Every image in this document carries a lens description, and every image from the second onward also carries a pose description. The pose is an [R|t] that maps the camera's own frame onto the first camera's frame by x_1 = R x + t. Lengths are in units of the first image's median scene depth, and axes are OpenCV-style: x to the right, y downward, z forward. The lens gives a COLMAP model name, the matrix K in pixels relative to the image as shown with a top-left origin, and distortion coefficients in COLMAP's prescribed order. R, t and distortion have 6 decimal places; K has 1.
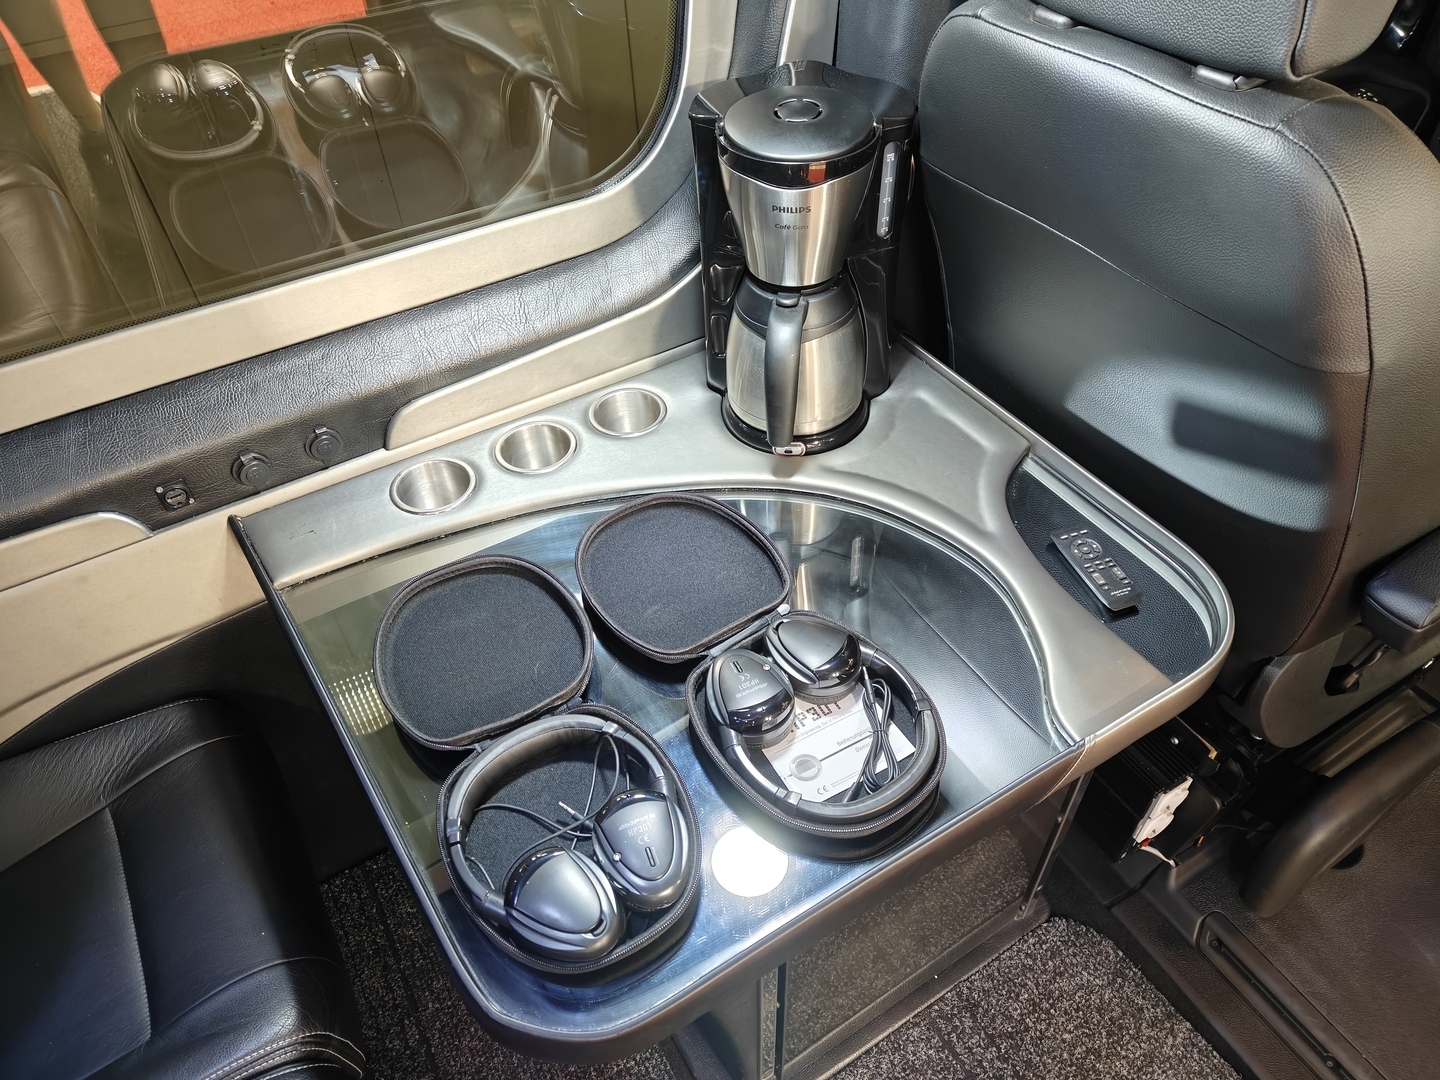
lens RADIAL K [[1001.6, 0, 719.5], [0, 1001.6, 544.1], [0, 0, 1]] dist [0.022360, -0.016605]
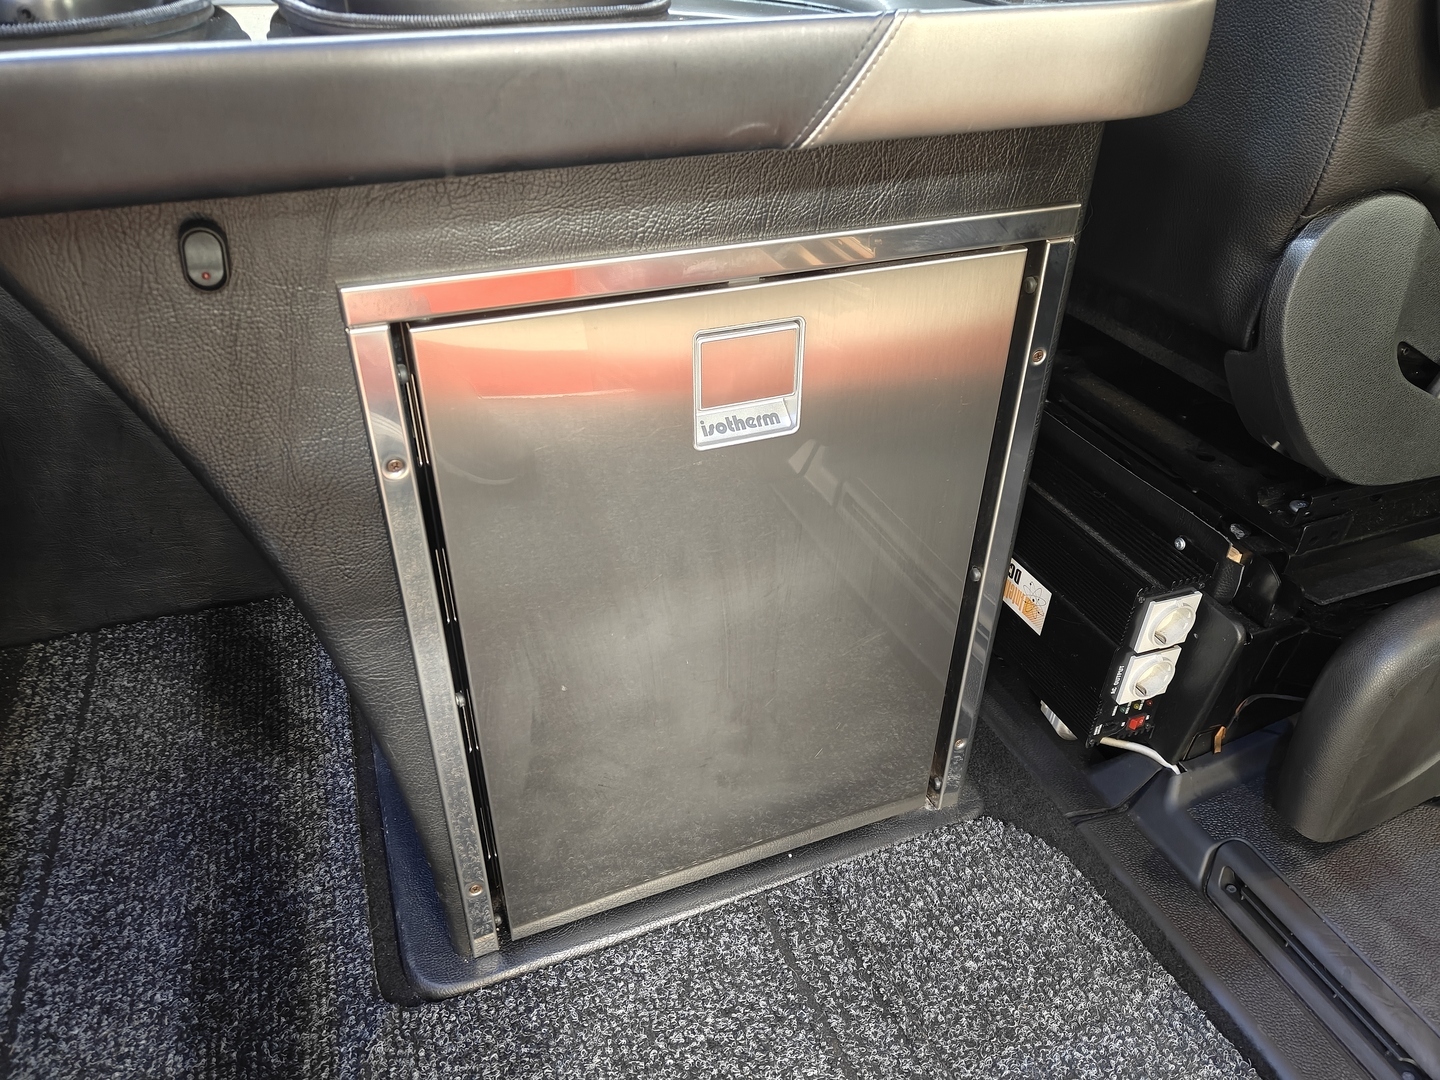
lens RADIAL K [[1001.6, 0, 719.5], [0, 1001.6, 544.1], [0, 0, 1]] dist [0.022360, -0.016605]
pose [[0.984464, 0.128595, -0.119557, 0.227710], [-0.149475, 0.971043, -0.186367, 0.368956], [0.092129, 0.201343, 0.975179, 0.309548]]
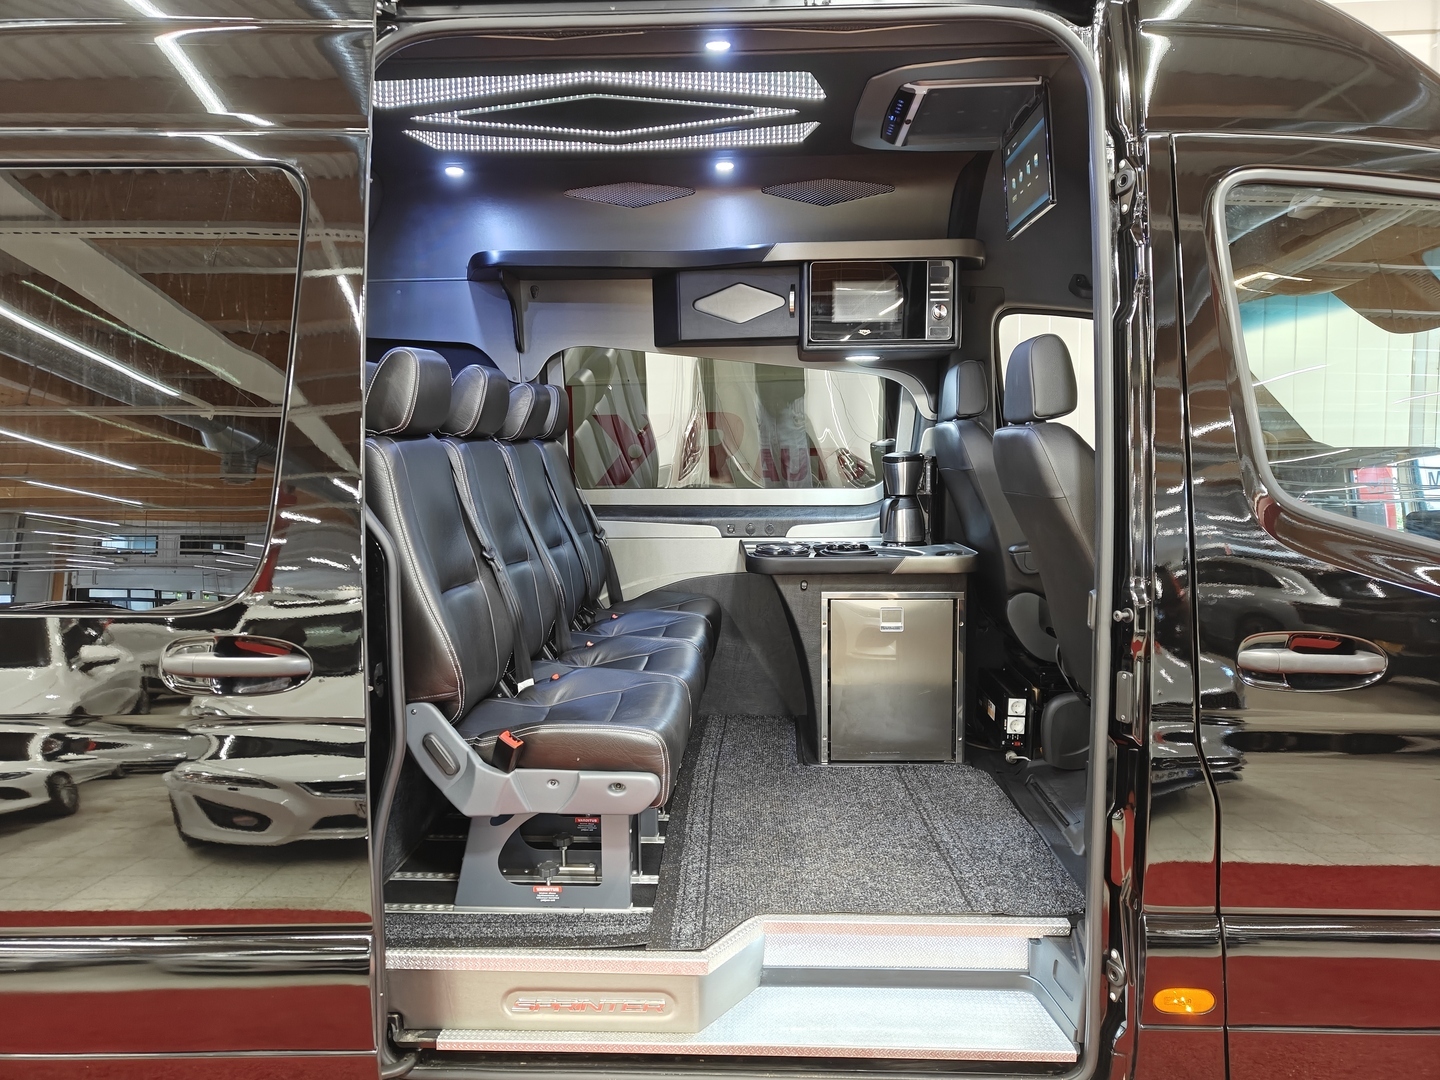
lens RADIAL K [[1001.6, 0, 719.5], [0, 1001.6, 544.1], [0, 0, 1]] dist [0.022360, -0.016605]
pose [[0.830167, 0.065800, -0.553619, 1.156680], [-0.406821, 0.750481, -0.520841, 1.499994], [0.381209, 0.657608, 0.649793, -1.096952]]
